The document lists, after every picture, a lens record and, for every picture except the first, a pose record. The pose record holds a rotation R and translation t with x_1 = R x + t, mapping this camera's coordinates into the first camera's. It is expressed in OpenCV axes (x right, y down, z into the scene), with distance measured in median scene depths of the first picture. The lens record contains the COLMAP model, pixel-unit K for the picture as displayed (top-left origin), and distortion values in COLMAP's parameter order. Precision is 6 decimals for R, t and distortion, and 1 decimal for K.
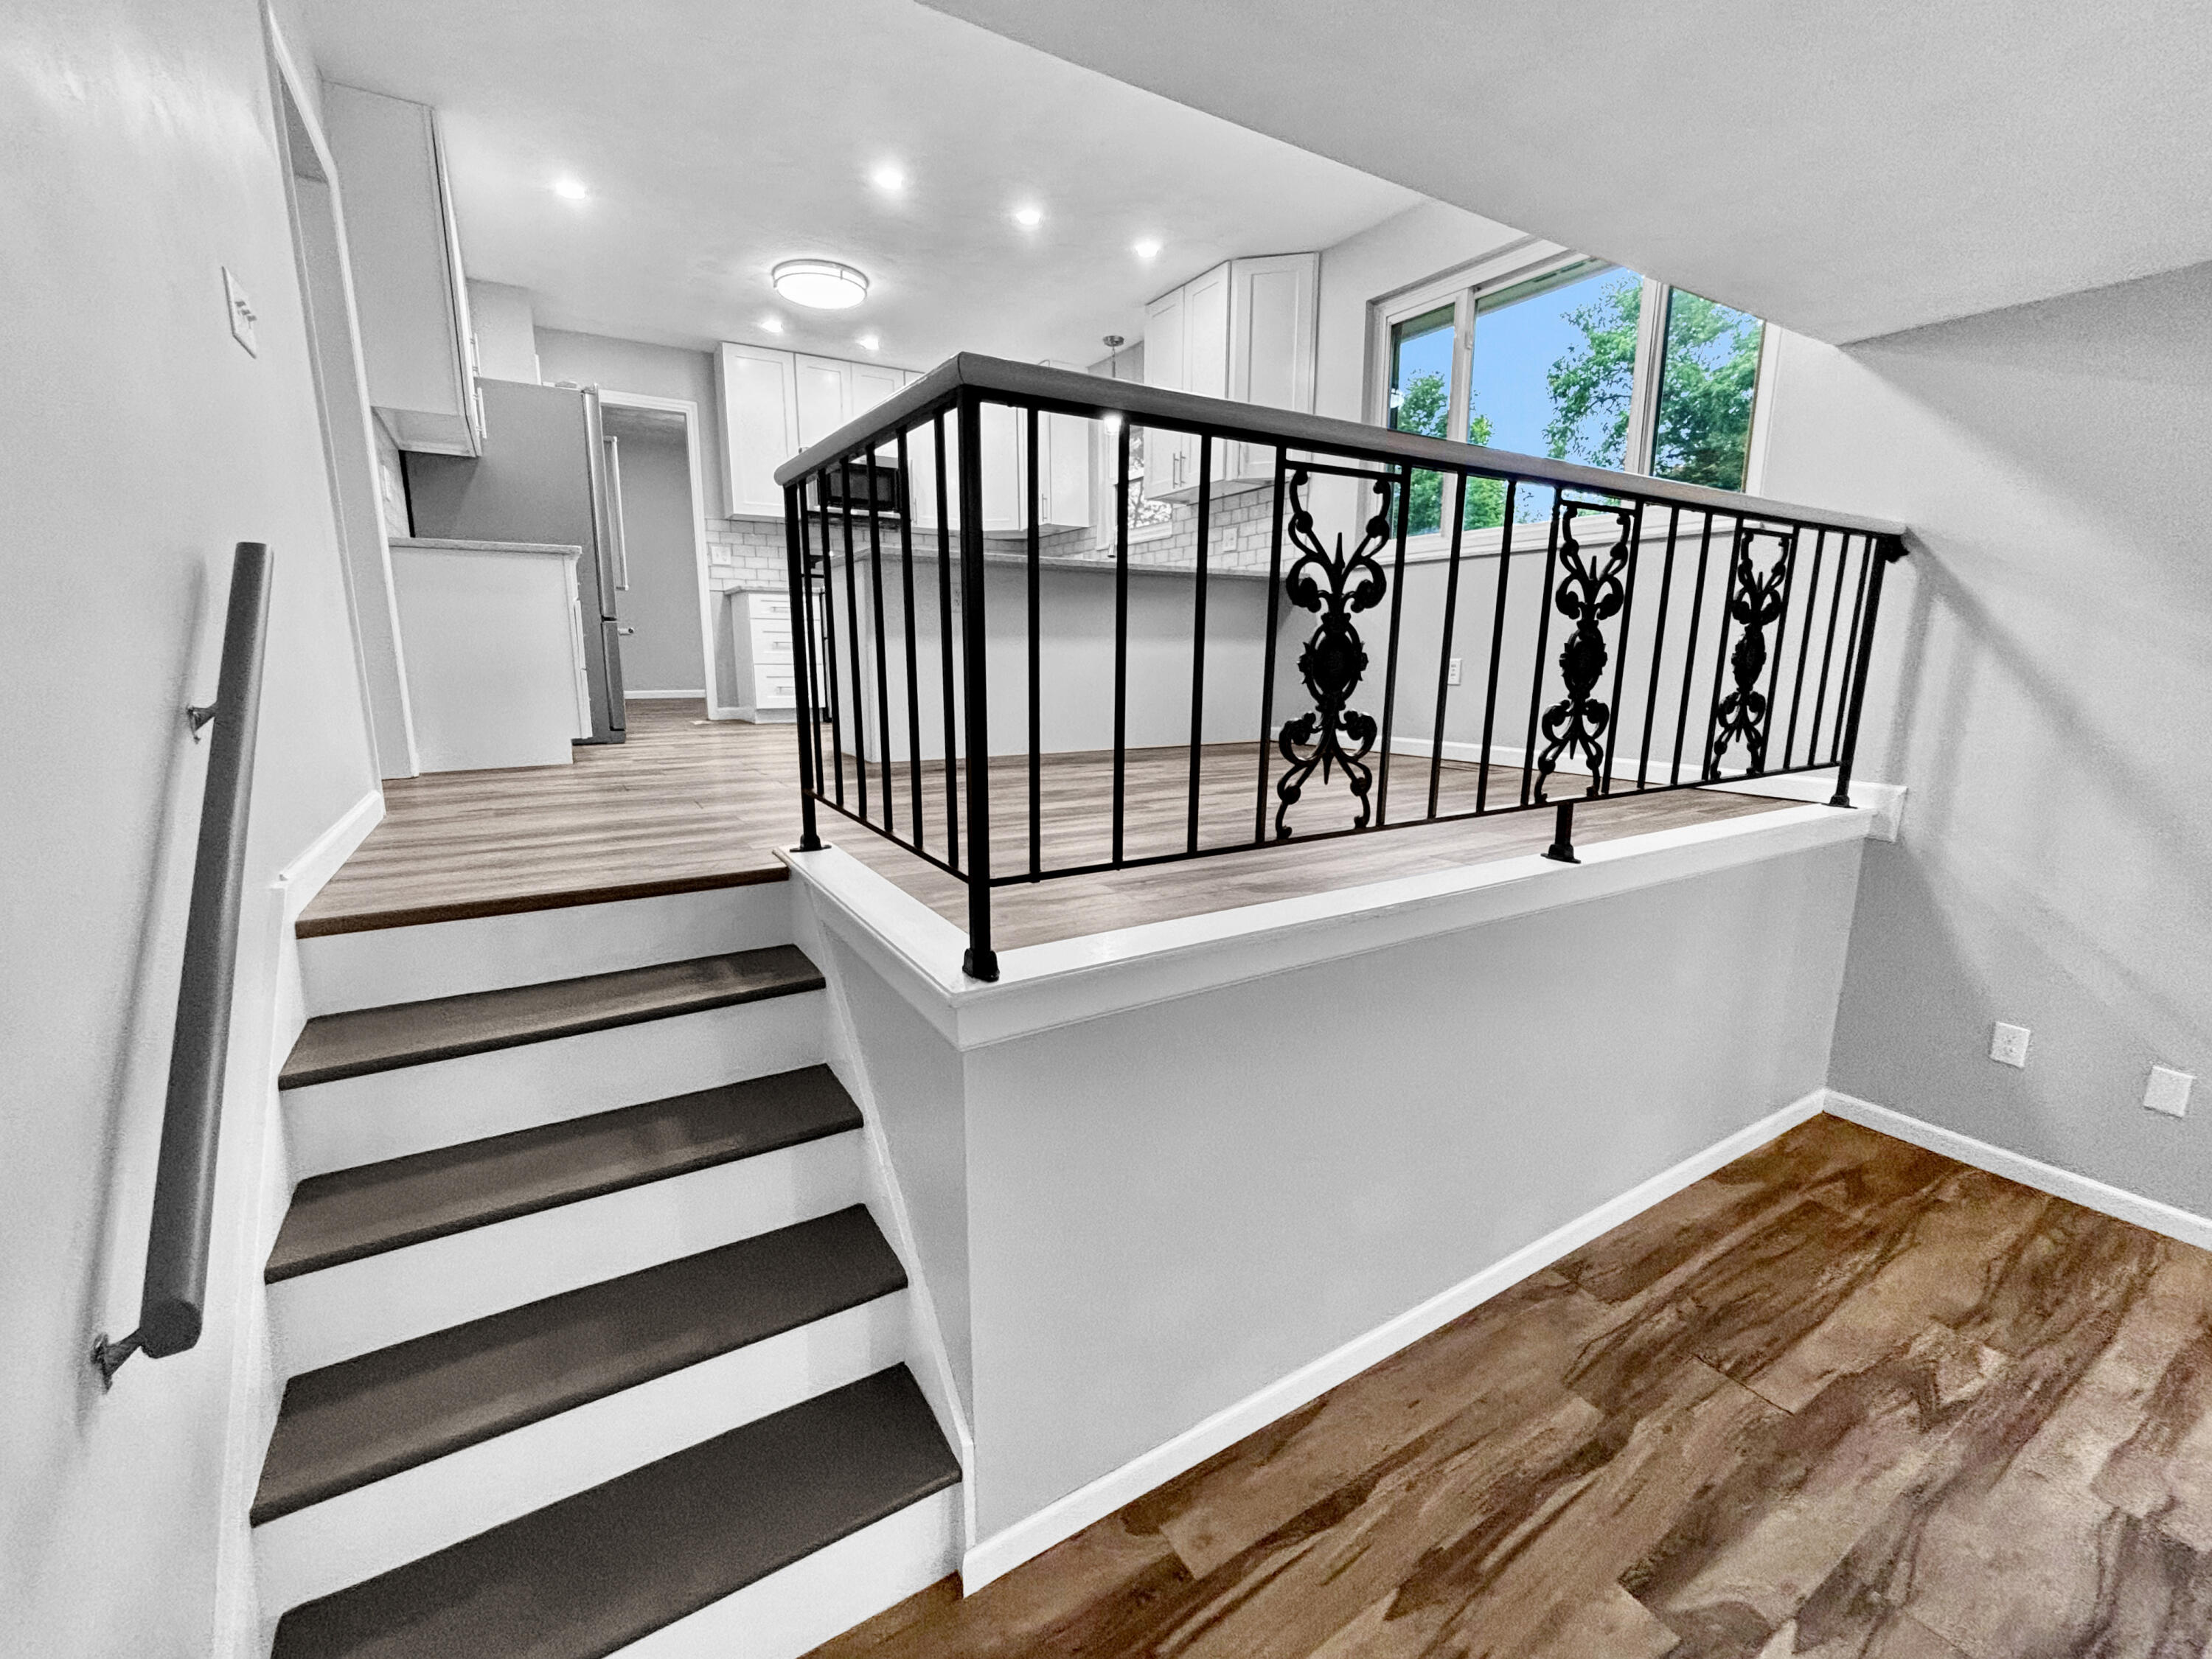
lens RADIAL K [[898.9, 0, 1099.7], [0, 898.9, 820.2], [0, 0, 1]] dist [-0.002946, -0.000442]
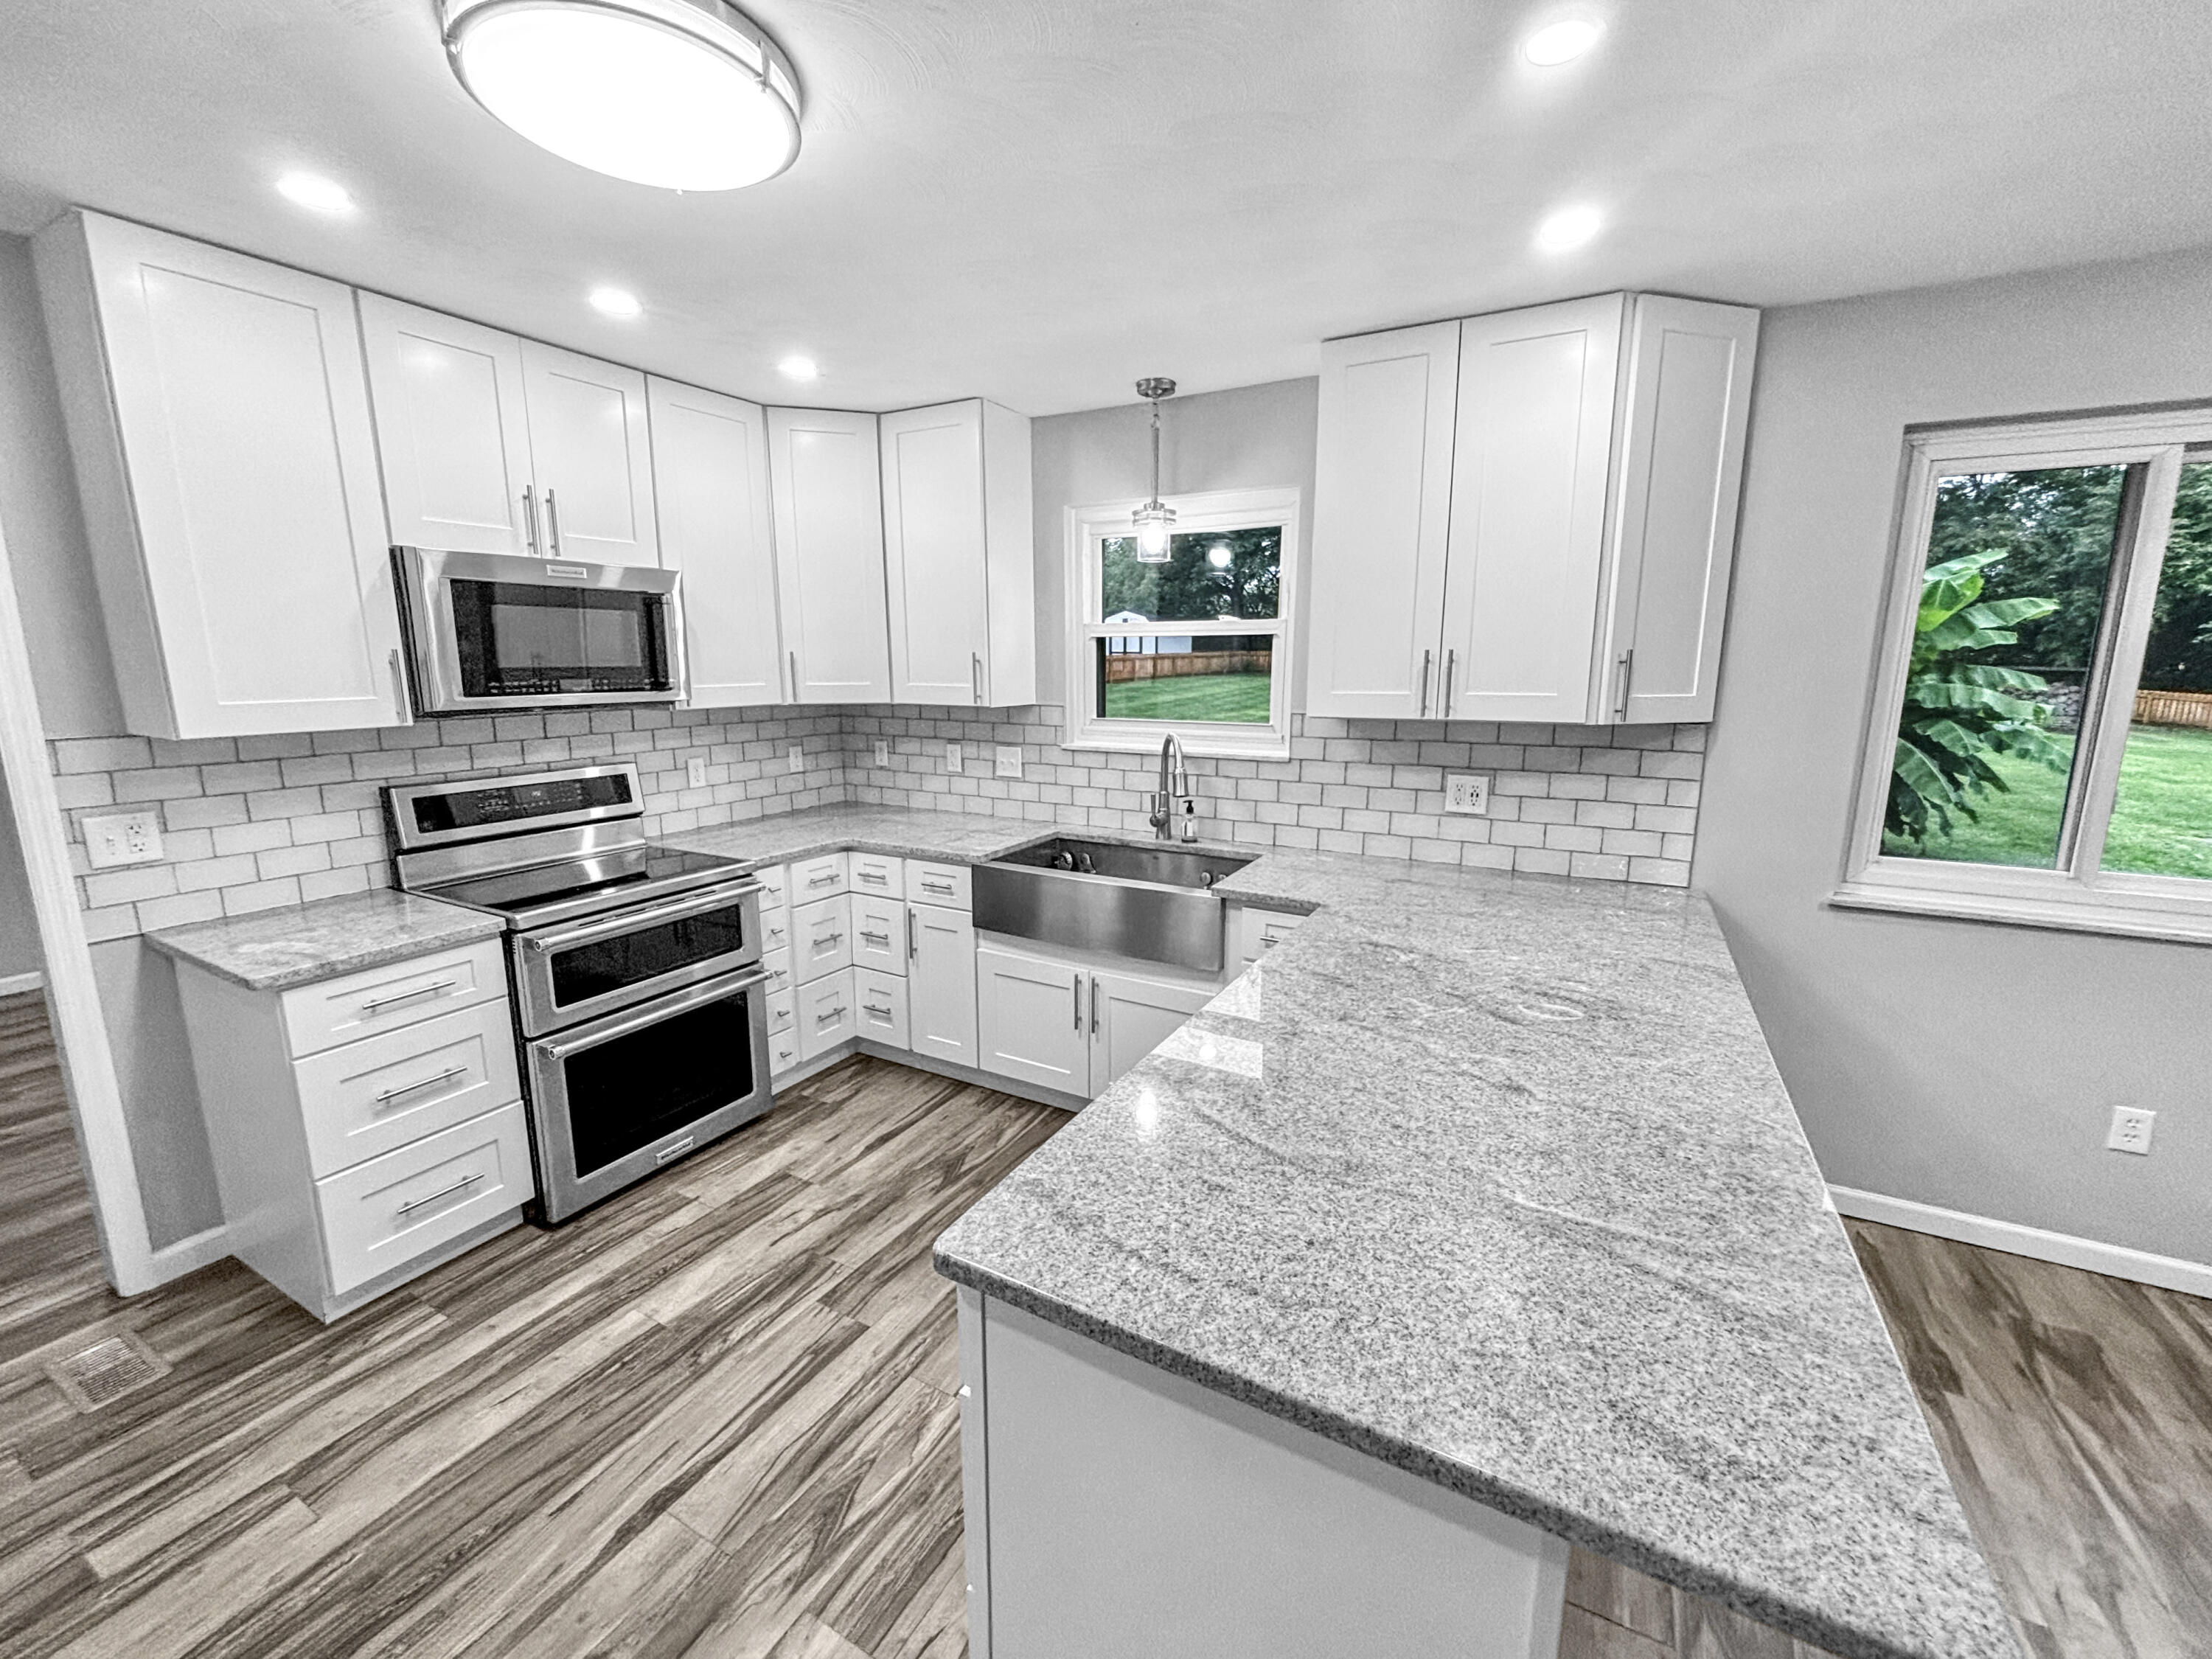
lens RADIAL K [[898.9, 0, 1099.7], [0, 898.9, 820.2], [0, 0, 1]] dist [-0.002946, -0.000442]
pose [[0.870074, -0.094759, 0.483727, -0.282699], [0.099173, 0.994933, 0.016520, -0.291776], [-0.482842, 0.033599, 0.875063, 0.562529]]
